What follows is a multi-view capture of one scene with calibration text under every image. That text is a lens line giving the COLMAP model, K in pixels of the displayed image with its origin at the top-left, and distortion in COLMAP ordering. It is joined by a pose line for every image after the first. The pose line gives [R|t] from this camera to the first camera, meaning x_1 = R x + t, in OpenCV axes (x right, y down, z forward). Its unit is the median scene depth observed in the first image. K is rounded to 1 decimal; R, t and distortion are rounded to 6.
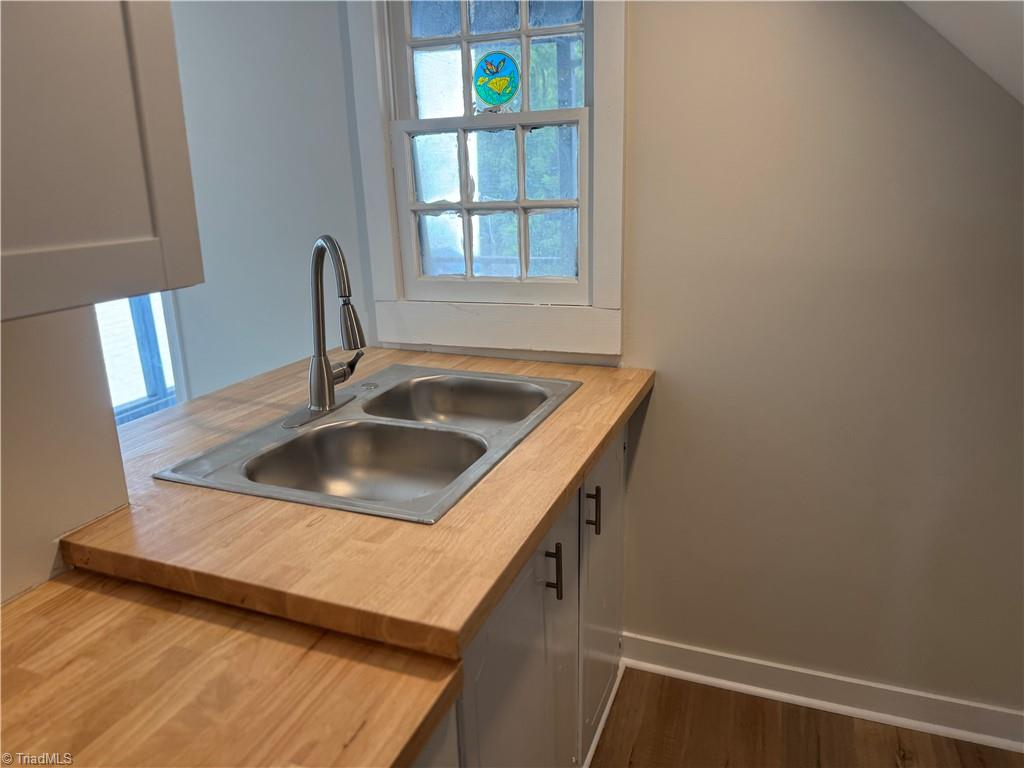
lens RADIAL K [[719.2, 0, 512.0], [0, 719.2, 384.0], [0, 0, 1]] dist [0.001105, -0.008694]
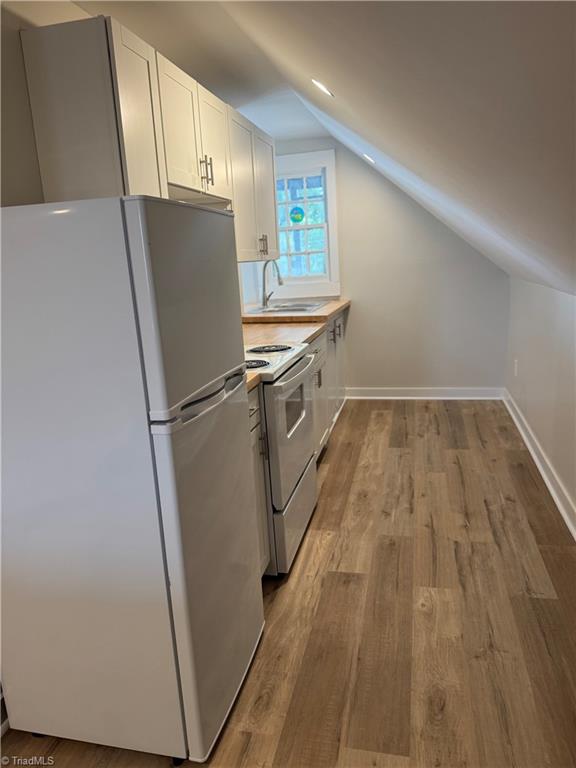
lens RADIAL K [[535.5, 0, 288.0], [0, 535.5, 384.0], [0, 0, 1]] dist [0.131715, -0.204792]
pose [[0.990644, -0.059639, 0.122754, -0.424650], [0.065290, 0.996959, -0.042539, 0.464534], [-0.119843, 0.050155, 0.991525, -1.451202]]
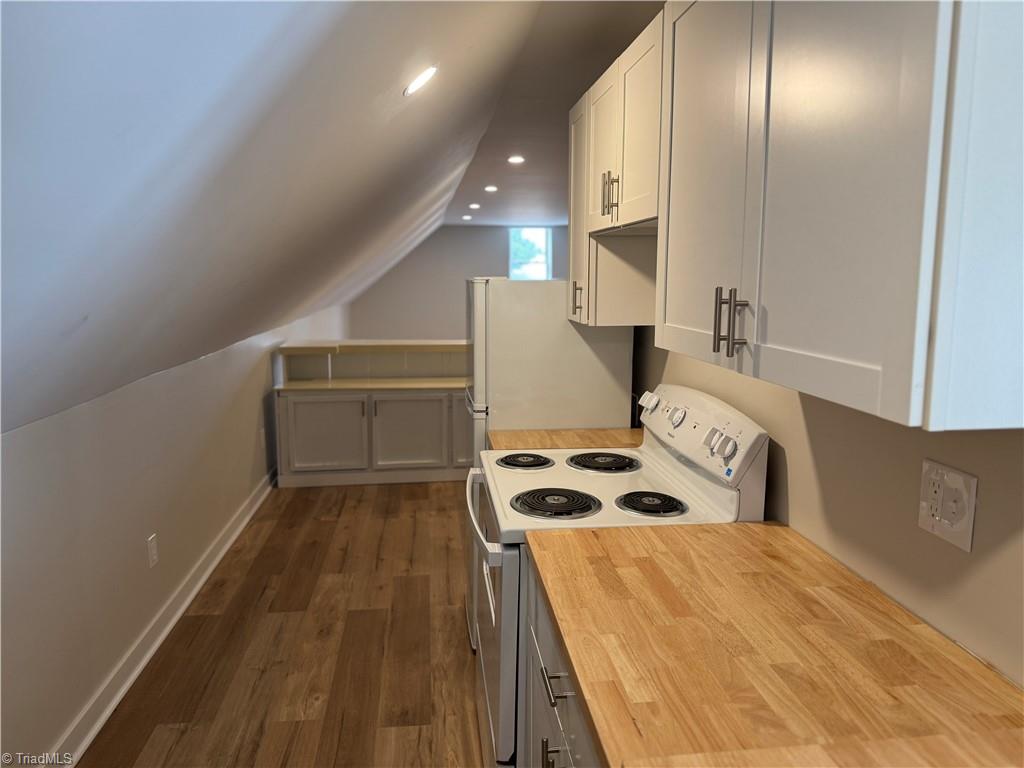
lens RADIAL K [[719.2, 0, 512.0], [0, 719.2, 384.0], [0, 0, 1]] dist [0.001105, -0.008694]
pose [[-0.884871, 0.087125, -0.457616, 0.127652], [-0.110463, 0.915092, 0.387820, -0.136675], [0.452549, 0.393720, -0.800115, 0.409426]]
